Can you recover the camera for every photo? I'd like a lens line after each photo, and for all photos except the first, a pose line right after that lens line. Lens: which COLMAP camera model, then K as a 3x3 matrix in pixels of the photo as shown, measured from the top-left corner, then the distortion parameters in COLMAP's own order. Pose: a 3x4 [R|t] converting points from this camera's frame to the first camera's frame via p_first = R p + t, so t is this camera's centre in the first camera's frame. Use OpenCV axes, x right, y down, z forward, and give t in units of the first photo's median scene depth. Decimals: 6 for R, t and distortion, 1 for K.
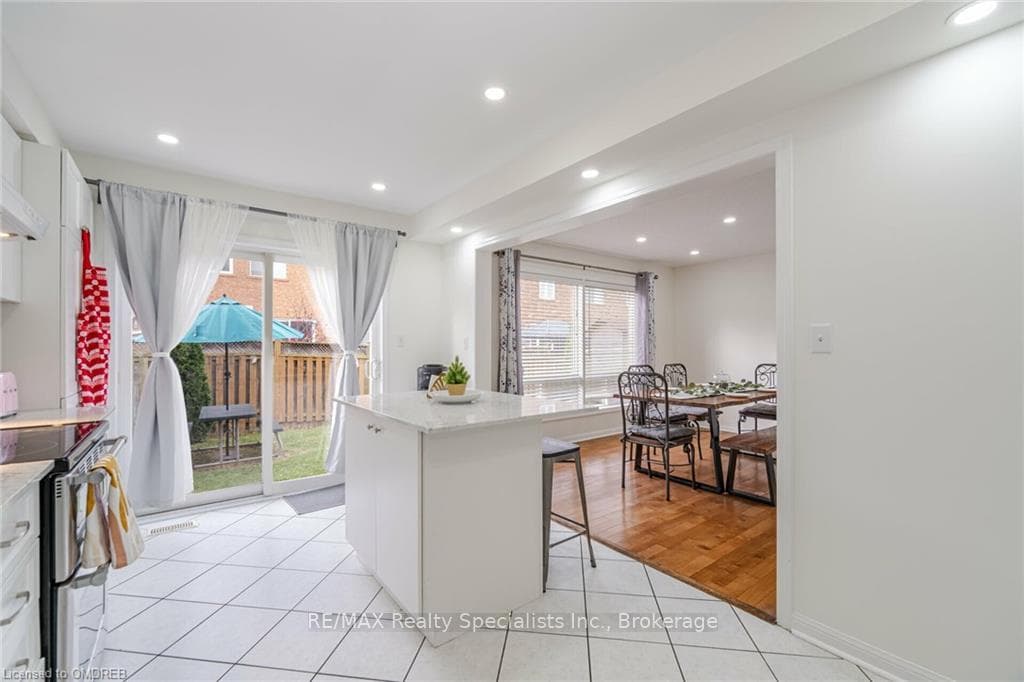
lens RADIAL K [[411.8, 0, 512.2], [0, 411.8, 342.1], [0, 0, 1]] dist [0.000785, 0.000005]
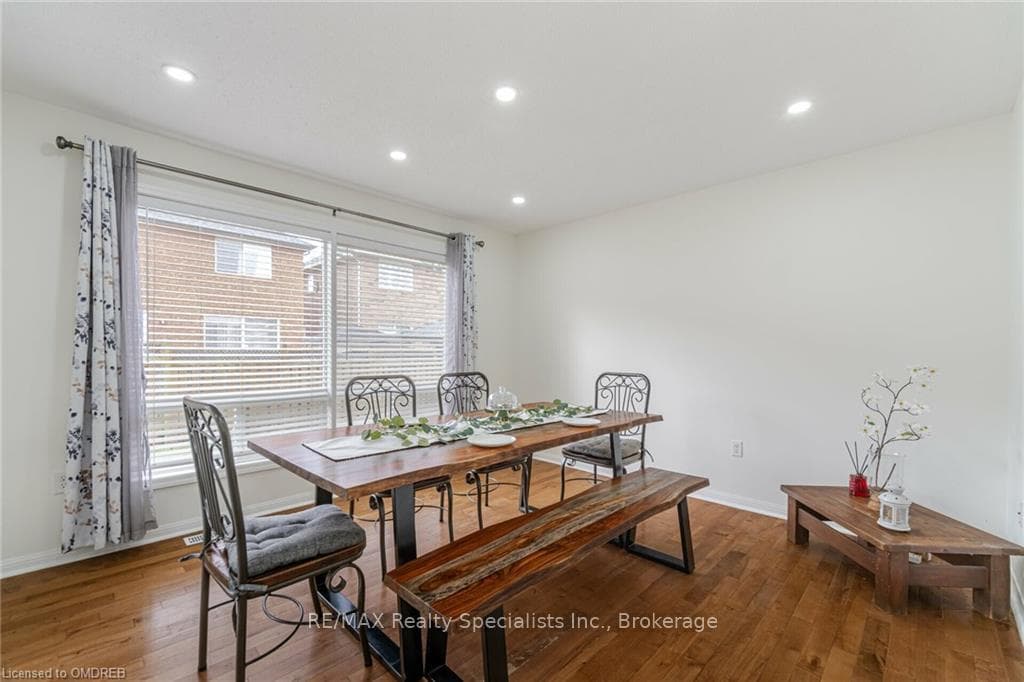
lens RADIAL K [[411.8, 0, 511.7], [0, 411.8, 348.4], [0, 0, 1]] dist [0.000785, 0.000005]
pose [[0.990289, 0.007733, 0.138806, 0.348155], [-0.008393, 0.999956, 0.004170, 0.013478], [-0.138768, -0.005295, 0.990311, 0.362922]]
